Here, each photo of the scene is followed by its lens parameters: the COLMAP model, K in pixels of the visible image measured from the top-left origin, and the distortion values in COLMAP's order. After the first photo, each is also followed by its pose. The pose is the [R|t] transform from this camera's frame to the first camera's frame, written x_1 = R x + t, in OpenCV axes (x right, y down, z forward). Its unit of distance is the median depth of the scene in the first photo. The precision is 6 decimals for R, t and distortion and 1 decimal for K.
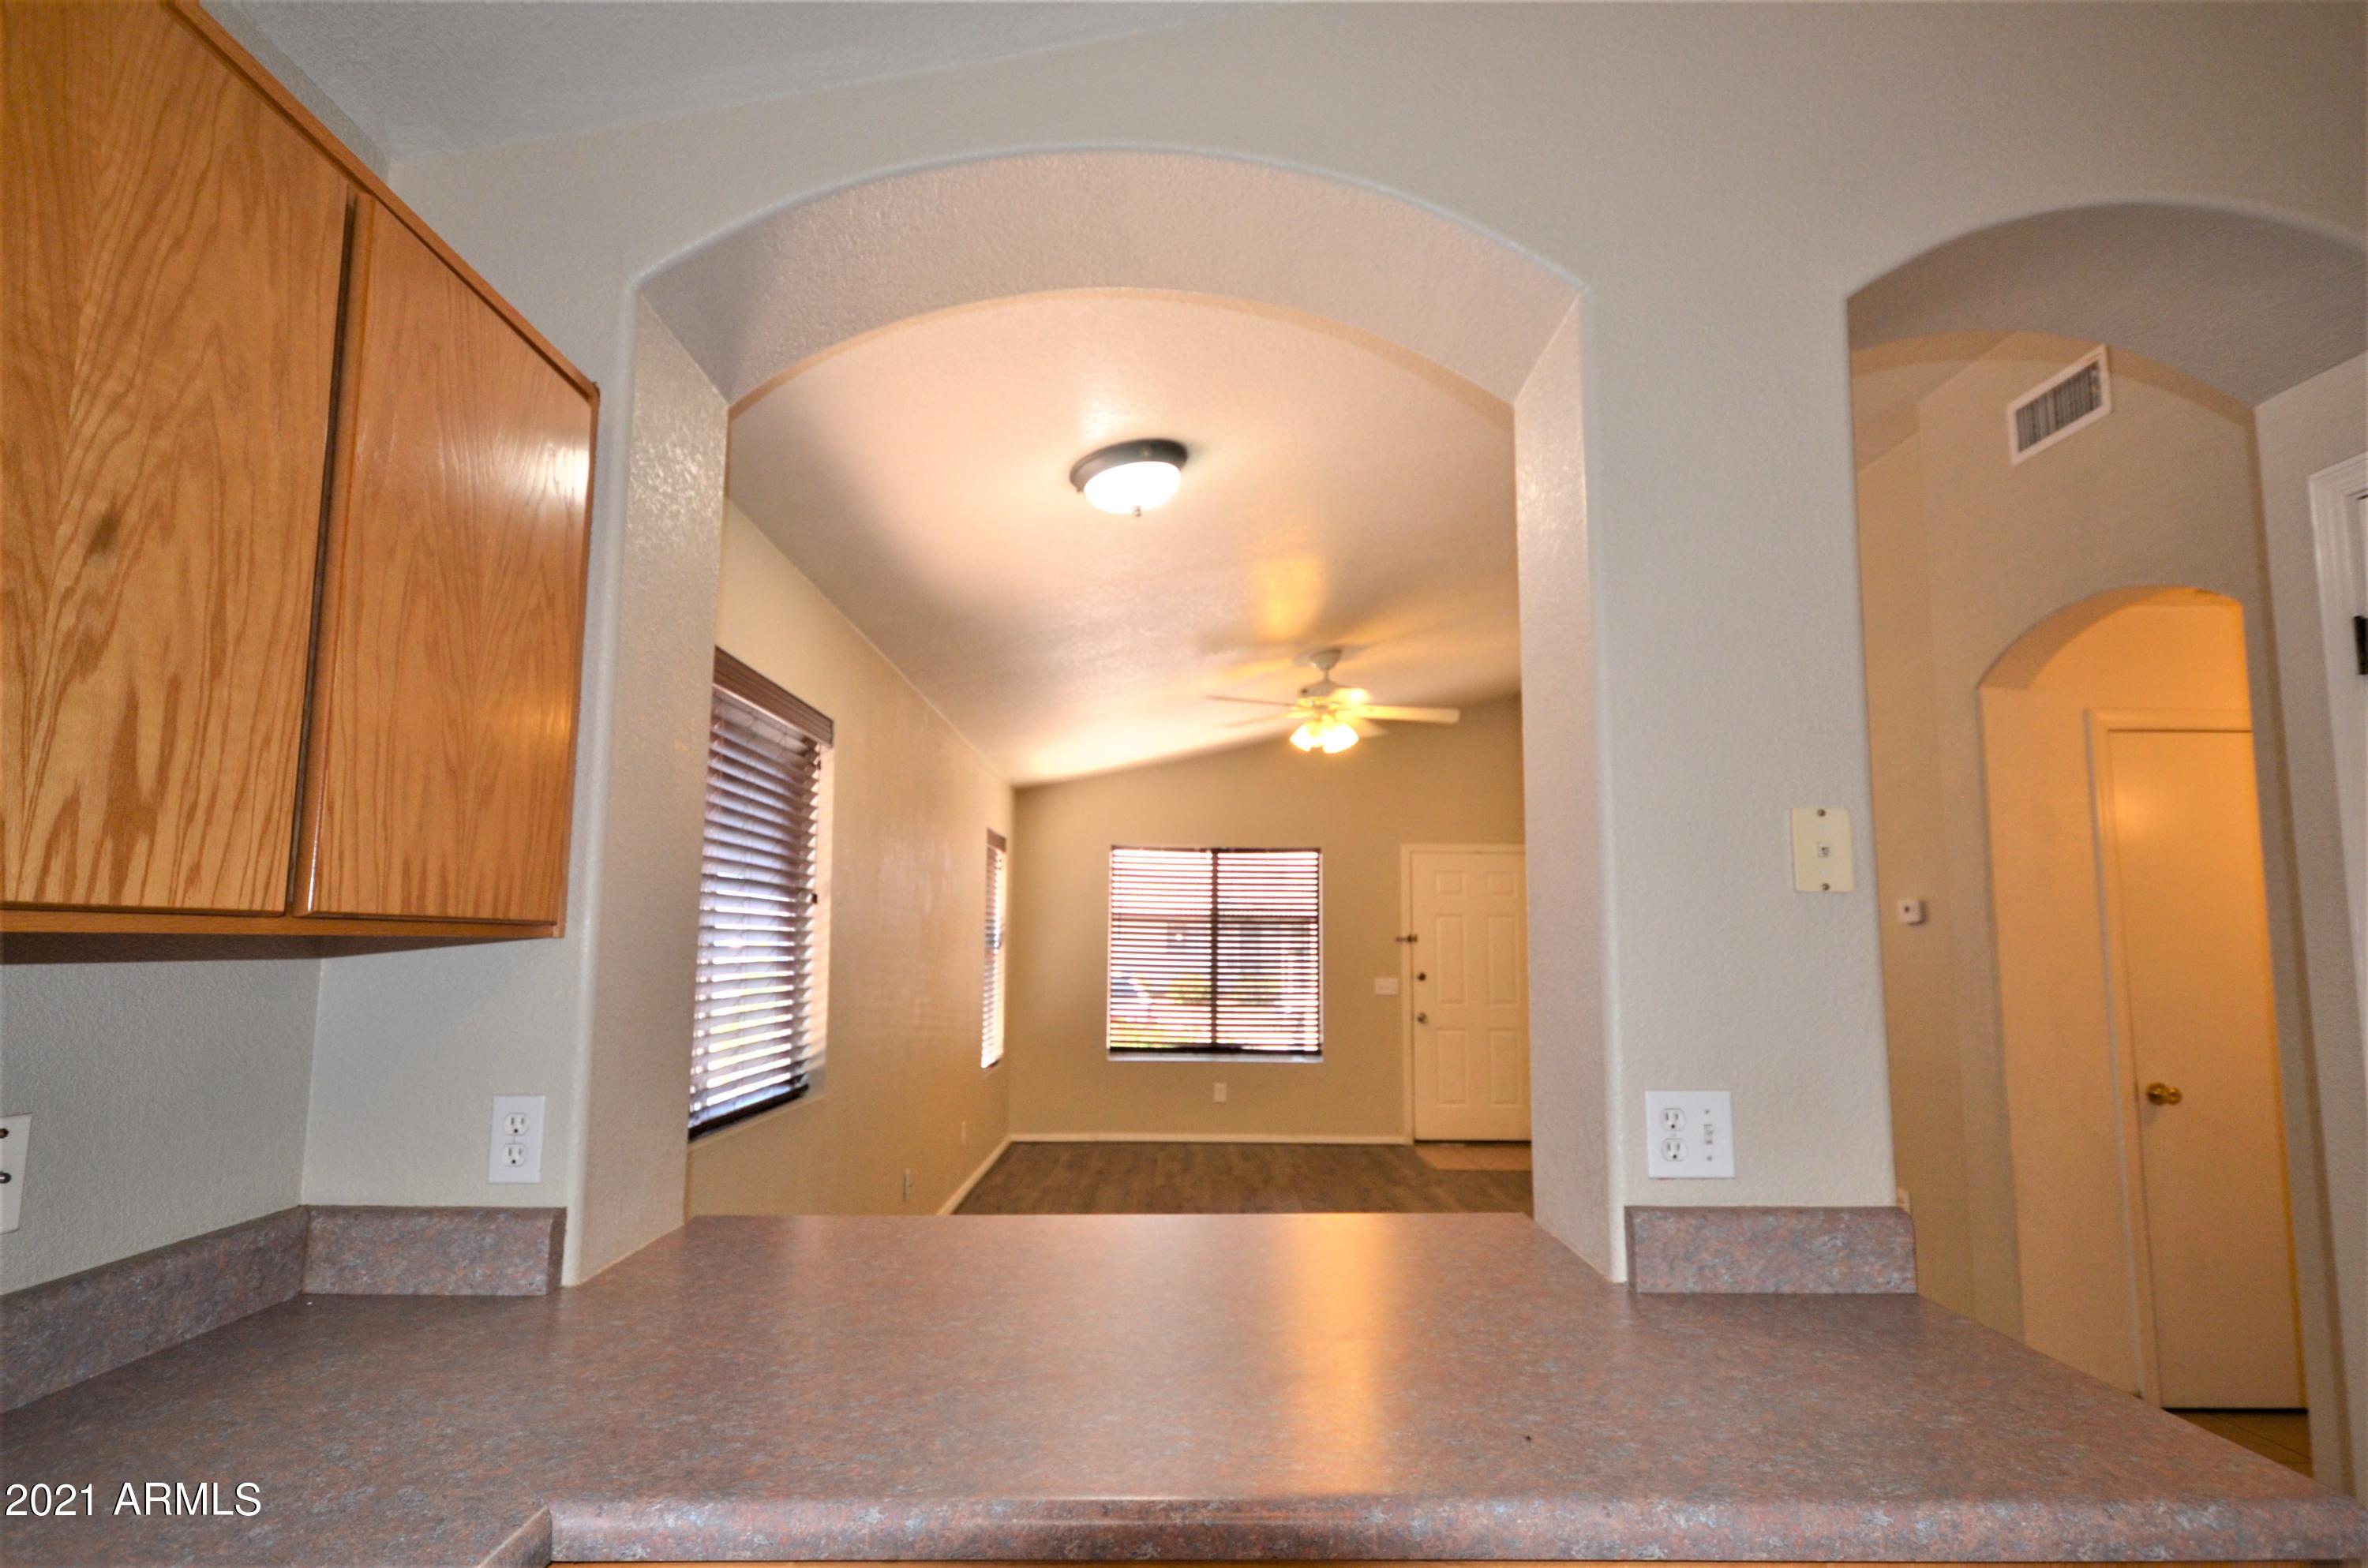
lens RADIAL K [[1255.8, 0, 1186.4], [0, 1255.8, 801.0], [0, 0, 1]] dist [0.005303, 0.001442]
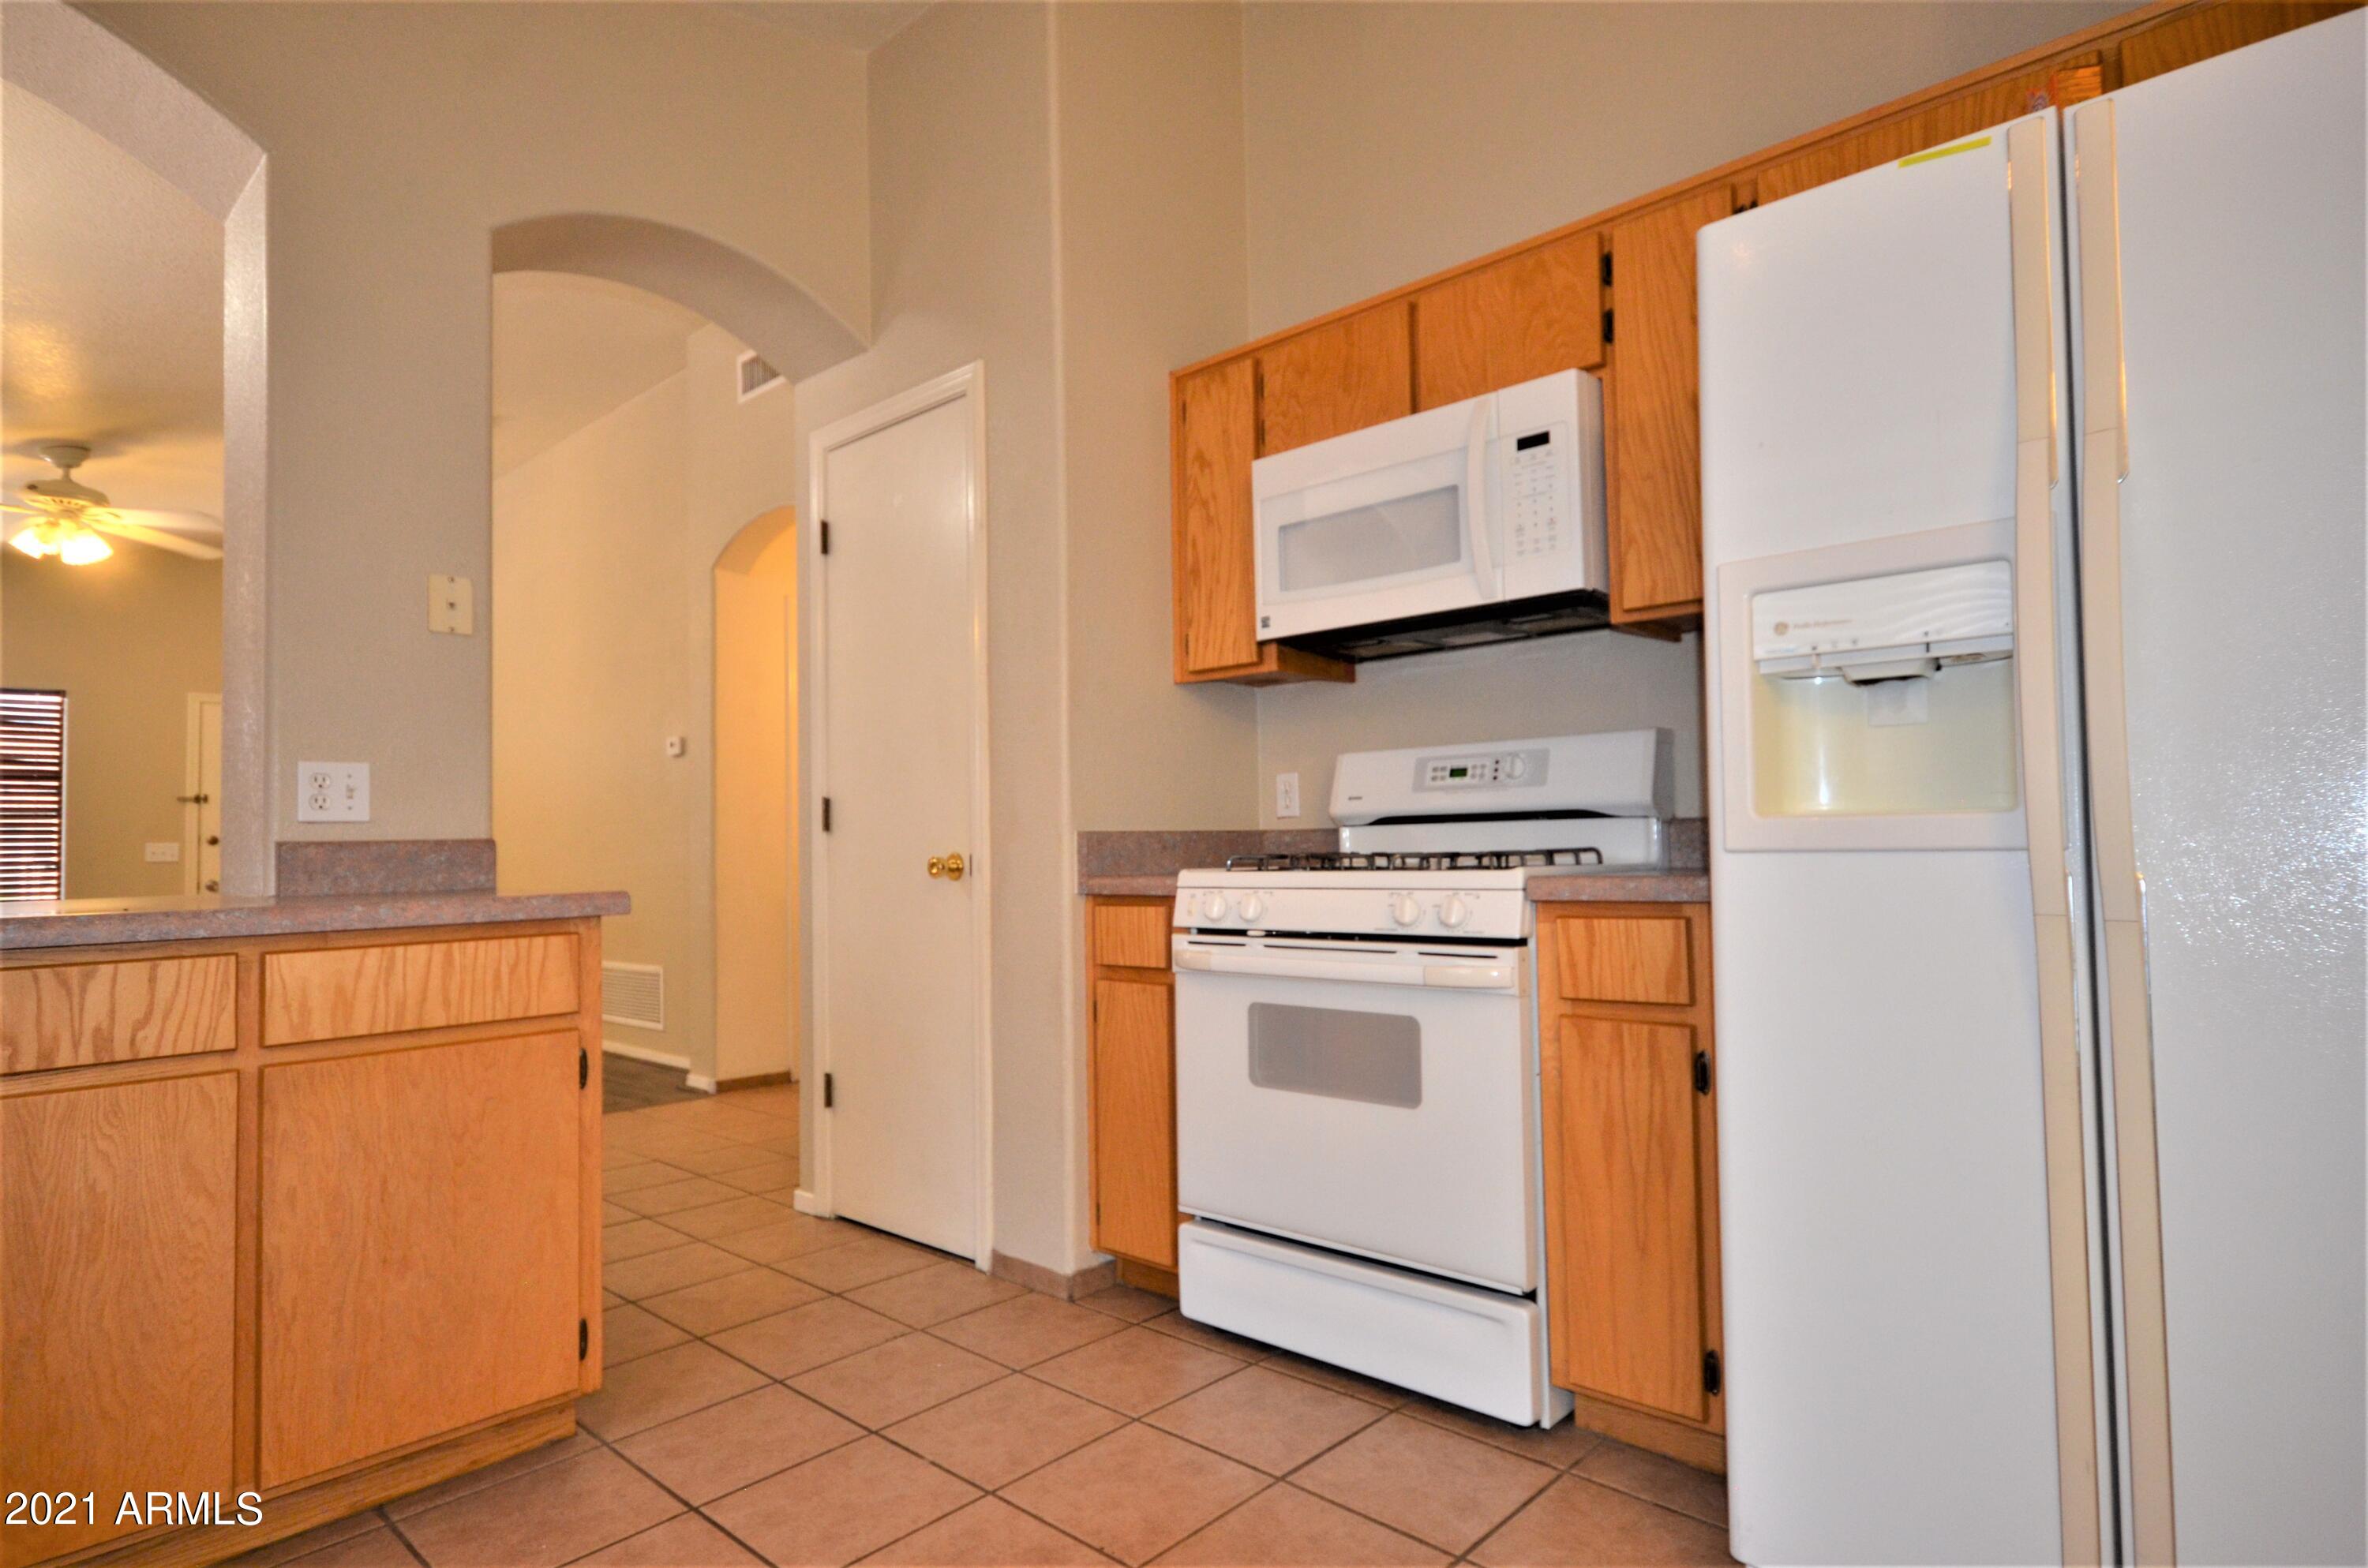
lens RADIAL K [[1255.8, 0, 1186.4], [0, 1255.8, 801.0], [0, 0, 1]] dist [0.005303, 0.001442]
pose [[0.683555, 0.006991, 0.729865, 0.007664], [-0.058895, 0.997222, 0.045606, 0.056096], [-0.727519, -0.074160, 0.682068, -0.241891]]
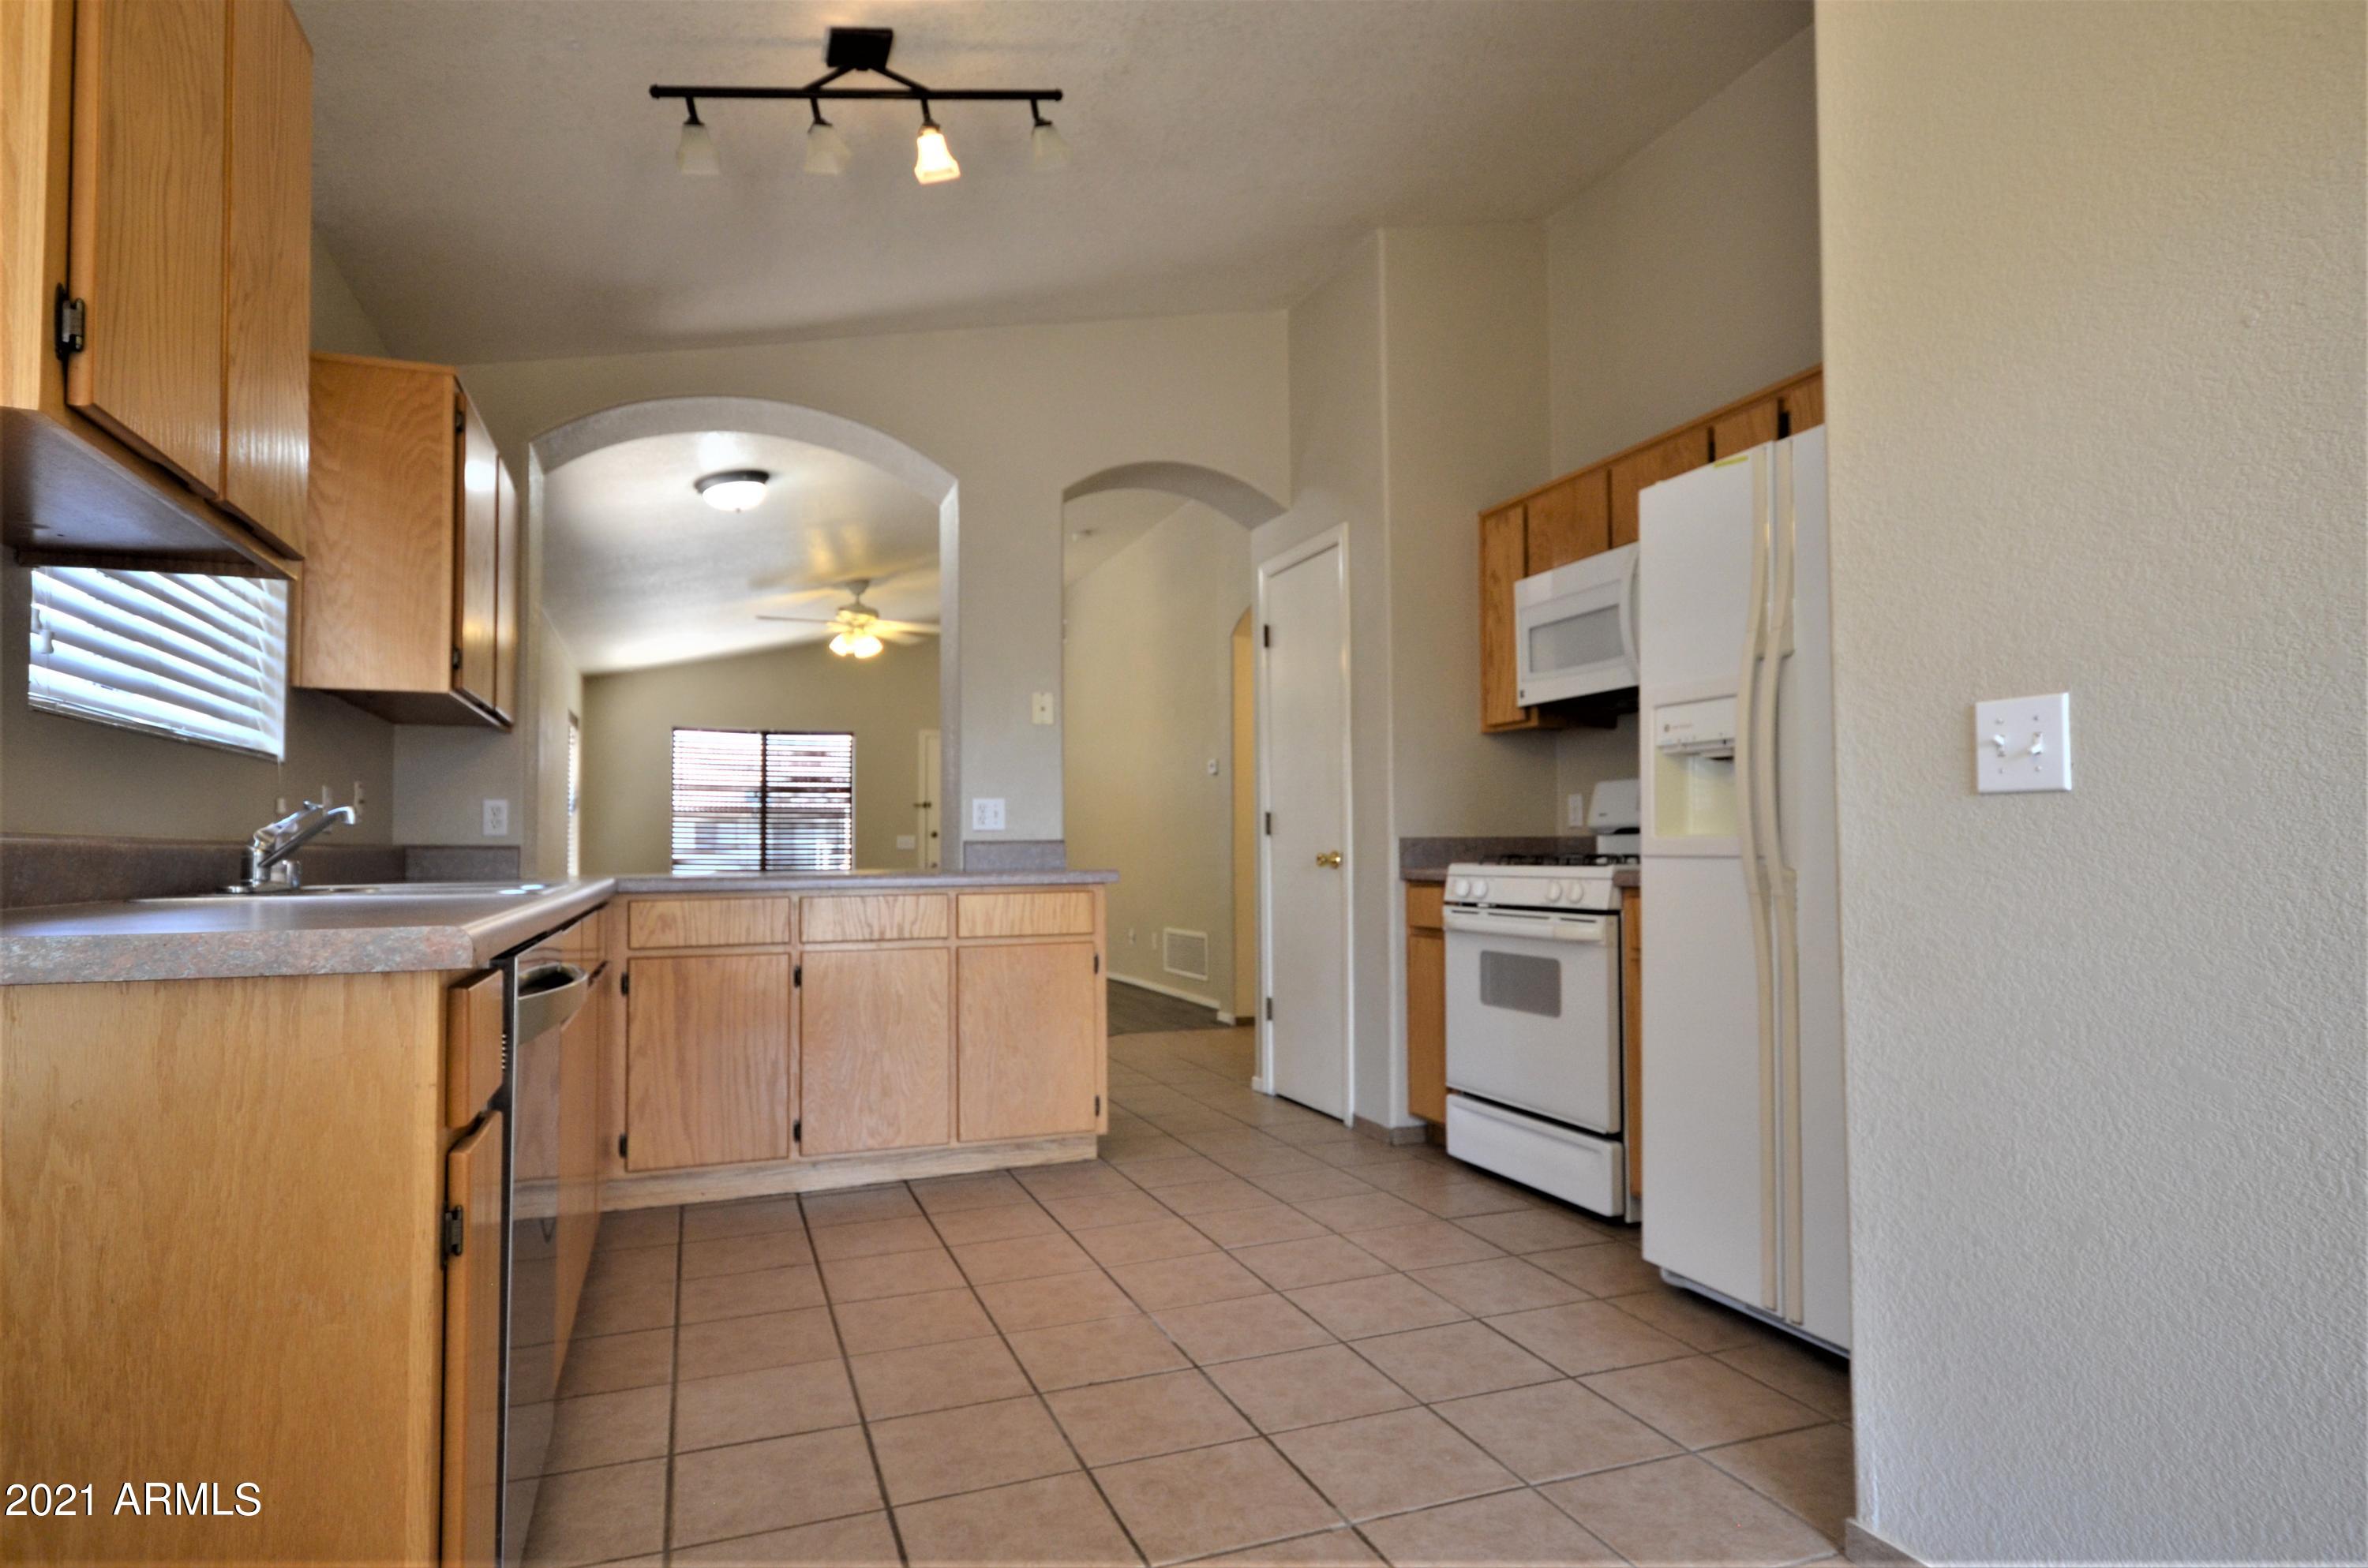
lens RADIAL K [[1295.8, 0, 1188.3], [0, 1295.8, 801.4], [0, 0, 1]] dist [0.002852, -0.001735]
pose [[0.937333, -0.001195, 0.348434, -0.057927], [-0.025154, 0.997153, 0.071087, 0.011822], [-0.347526, -0.075397, 0.934634, -0.619339]]
